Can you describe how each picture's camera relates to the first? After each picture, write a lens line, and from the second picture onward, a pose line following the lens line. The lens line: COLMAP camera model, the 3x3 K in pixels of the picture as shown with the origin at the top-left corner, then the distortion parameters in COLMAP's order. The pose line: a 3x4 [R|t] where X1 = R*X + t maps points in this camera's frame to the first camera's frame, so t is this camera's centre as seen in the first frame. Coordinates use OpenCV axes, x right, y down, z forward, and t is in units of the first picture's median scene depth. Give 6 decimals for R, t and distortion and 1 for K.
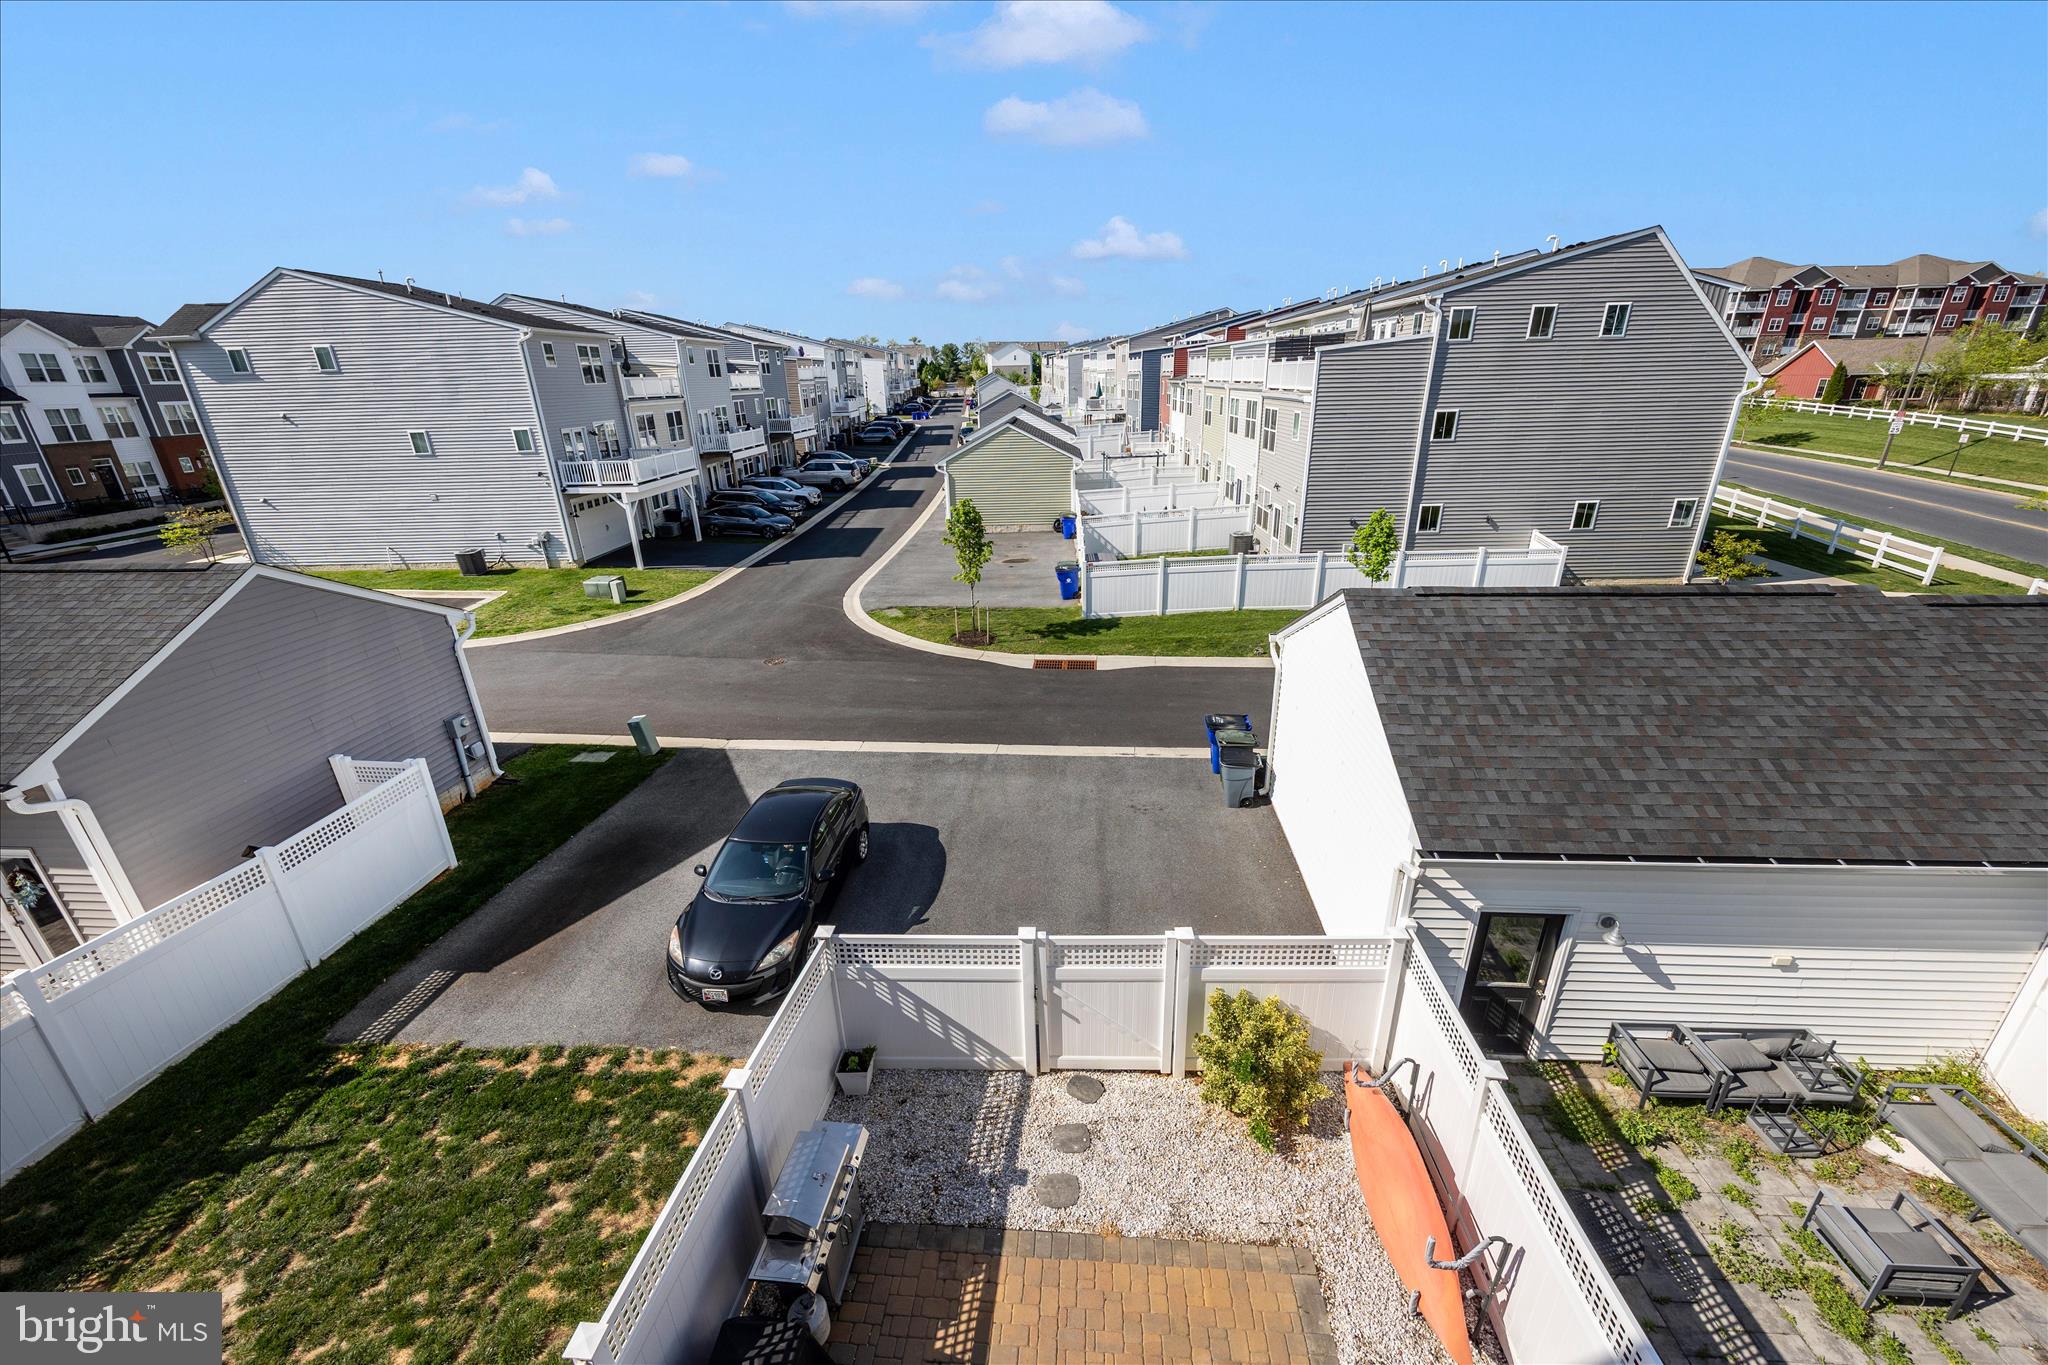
lens RADIAL K [[776.7, 0, 1024.0], [0, 776.7, 682.5], [0, 0, 1]] dist [0.002432, 0.000083]
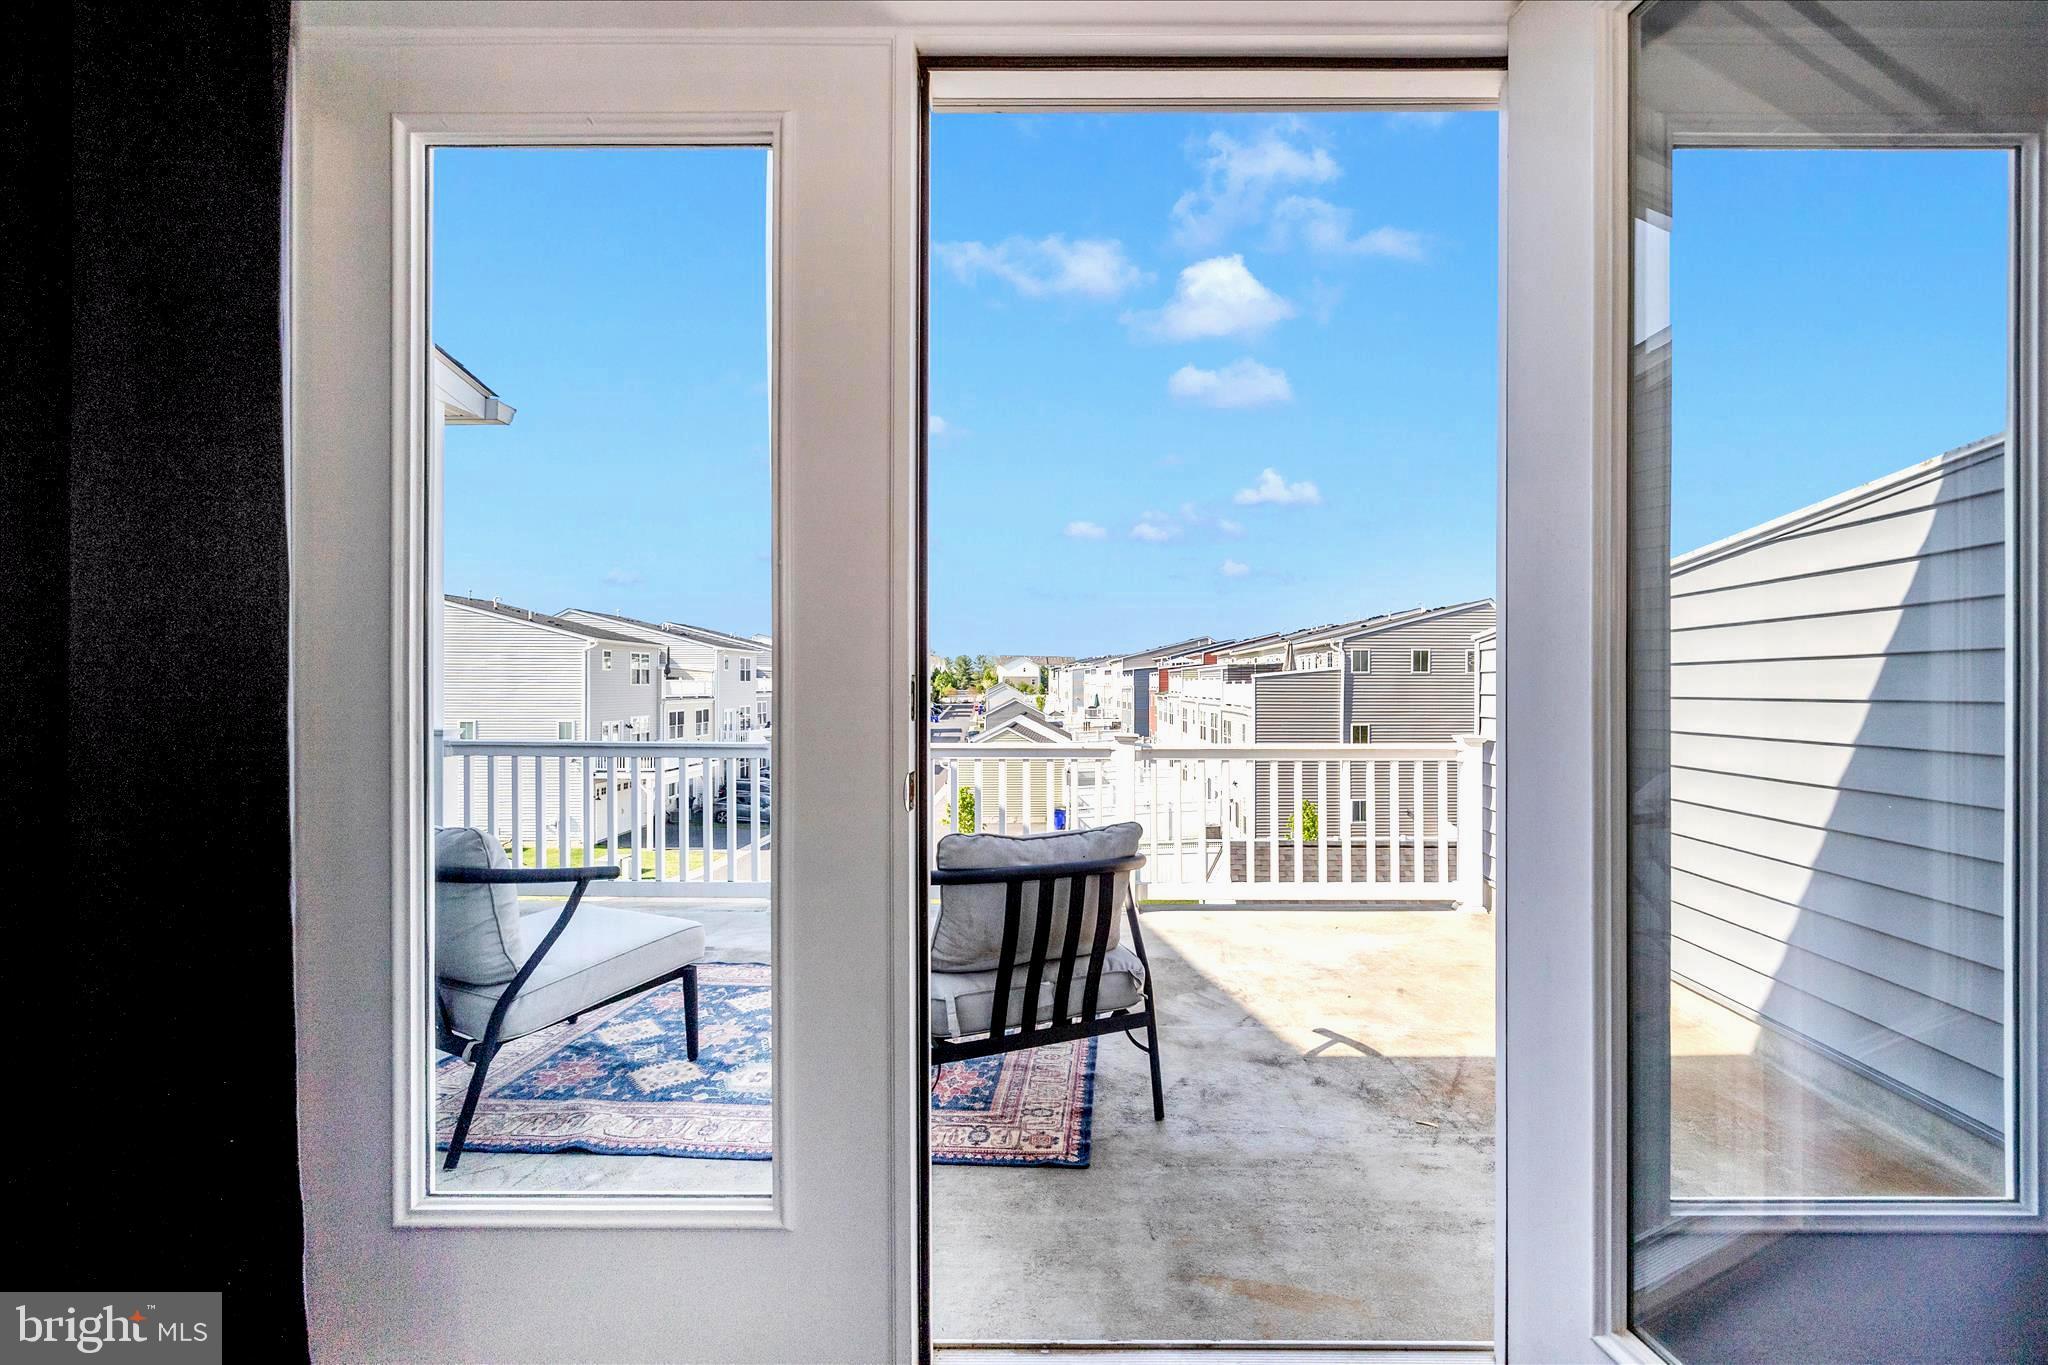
lens RADIAL K [[811.2, 0, 1085.2], [0, 811.2, 690.1], [0, 0, 1]] dist [0.000479, 0.000016]
pose [[0.997699, 0.026846, 0.062261, 0.014420], [-0.002442, 0.931903, -0.362698, 0.035663], [-0.067758, 0.361712, 0.929824, -0.099492]]
